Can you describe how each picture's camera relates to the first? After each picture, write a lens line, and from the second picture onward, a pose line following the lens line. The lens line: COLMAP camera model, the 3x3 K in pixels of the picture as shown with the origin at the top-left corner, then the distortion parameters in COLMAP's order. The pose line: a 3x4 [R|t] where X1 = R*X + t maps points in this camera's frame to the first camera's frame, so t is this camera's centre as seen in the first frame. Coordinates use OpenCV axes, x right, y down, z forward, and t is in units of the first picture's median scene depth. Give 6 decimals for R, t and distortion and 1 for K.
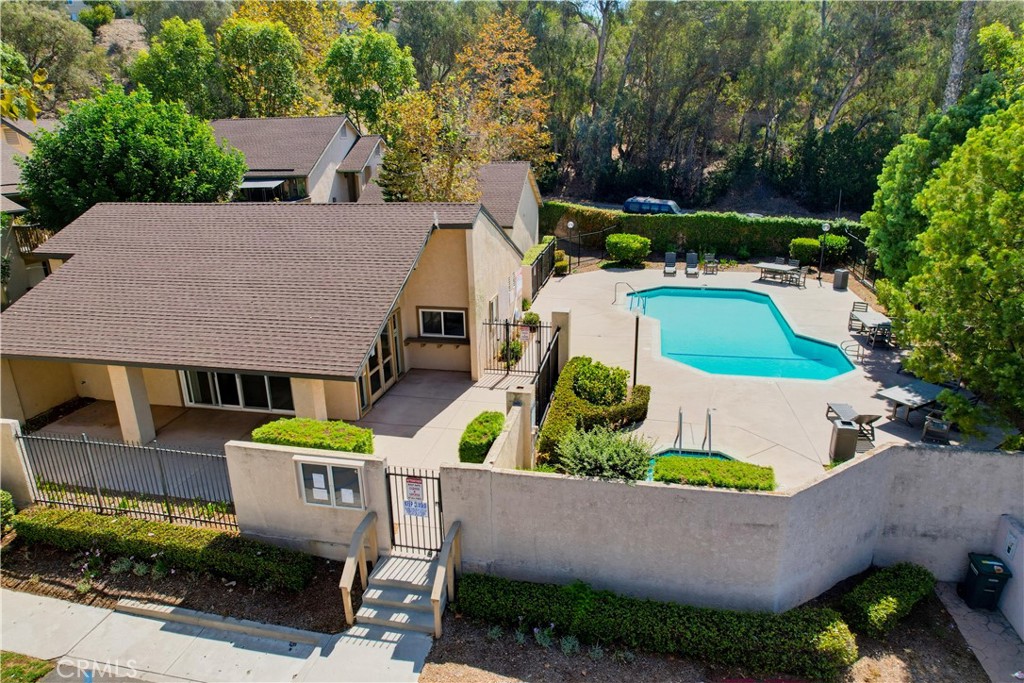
lens RADIAL K [[654.0, 0, 512.0], [0, 654.0, 341.5], [0, 0, 1]] dist [-0.082601, 0.061243]
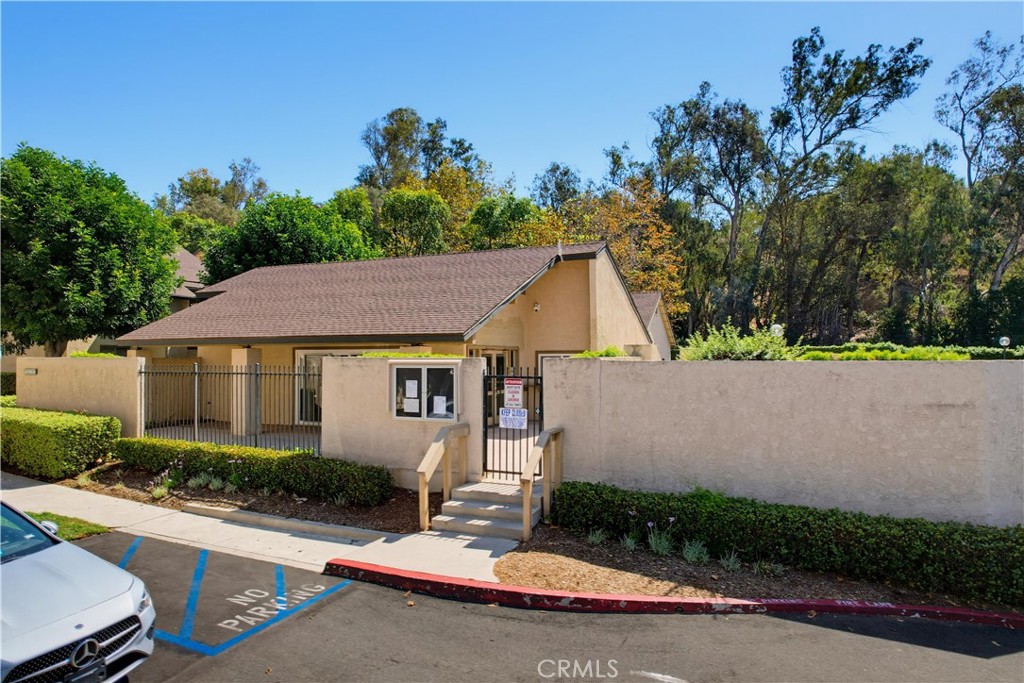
lens RADIAL K [[666.5, 0, 505.8], [0, 666.5, 337.4], [0, 0, 1]] dist [-0.082139, 0.067309]
pose [[0.977723, 0.008300, -0.209734, 0.027558], [-0.078820, 0.940609, -0.330215, 0.435032], [0.194537, 0.339390, 0.920310, 0.132521]]
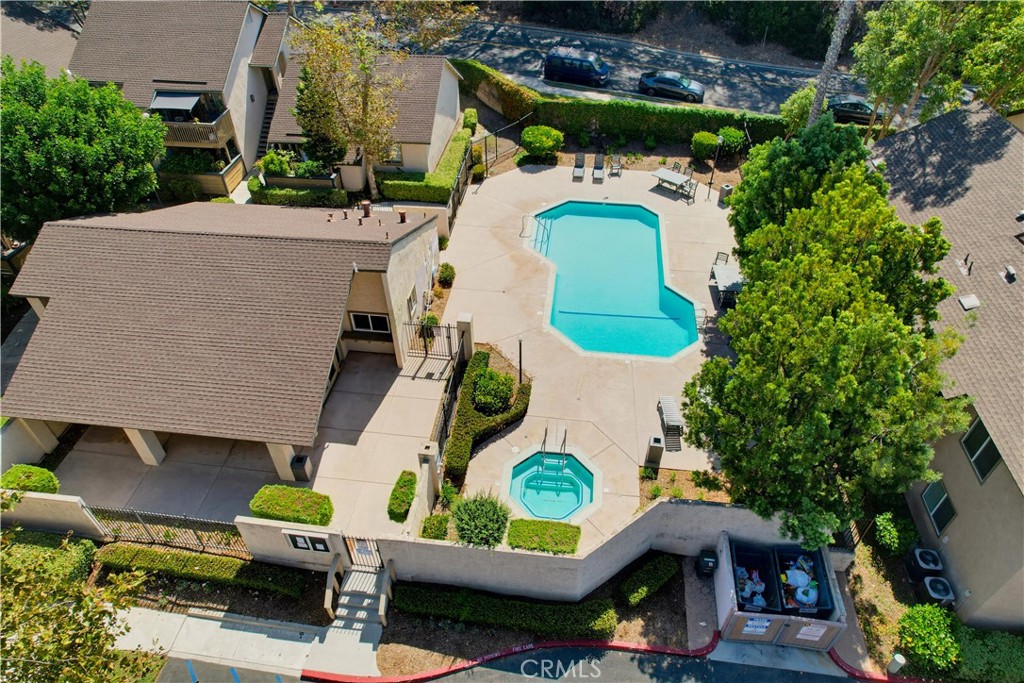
lens RADIAL K [[654.0, 0, 512.0], [0, 654.0, 341.5], [0, 0, 1]] dist [-0.082601, 0.061243]
pose [[0.996658, -0.048762, 0.065531, 0.133906], [0.018261, 0.914971, 0.403107, -0.831866], [-0.079615, -0.400563, 0.912804, -0.279138]]
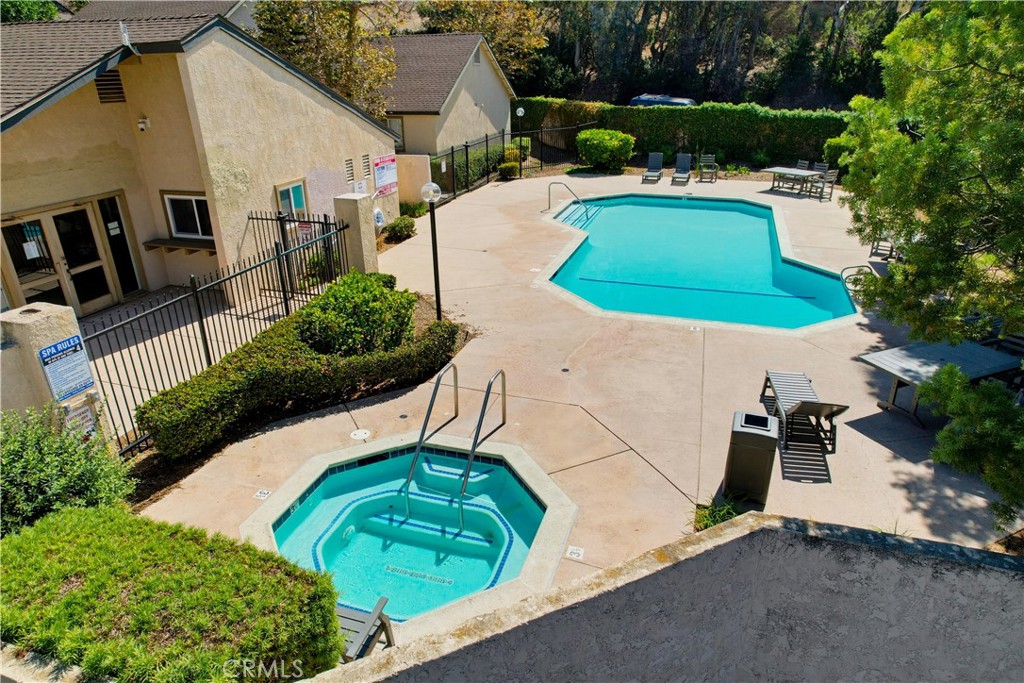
lens RADIAL K [[654.0, 0, 512.0], [0, 654.0, 341.5], [0, 0, 1]] dist [-0.082601, 0.061243]
pose [[0.993627, 0.046059, -0.102874, 0.482312], [-0.036051, 0.994620, 0.097111, 0.038556], [0.106794, -0.092783, 0.989943, 0.644899]]
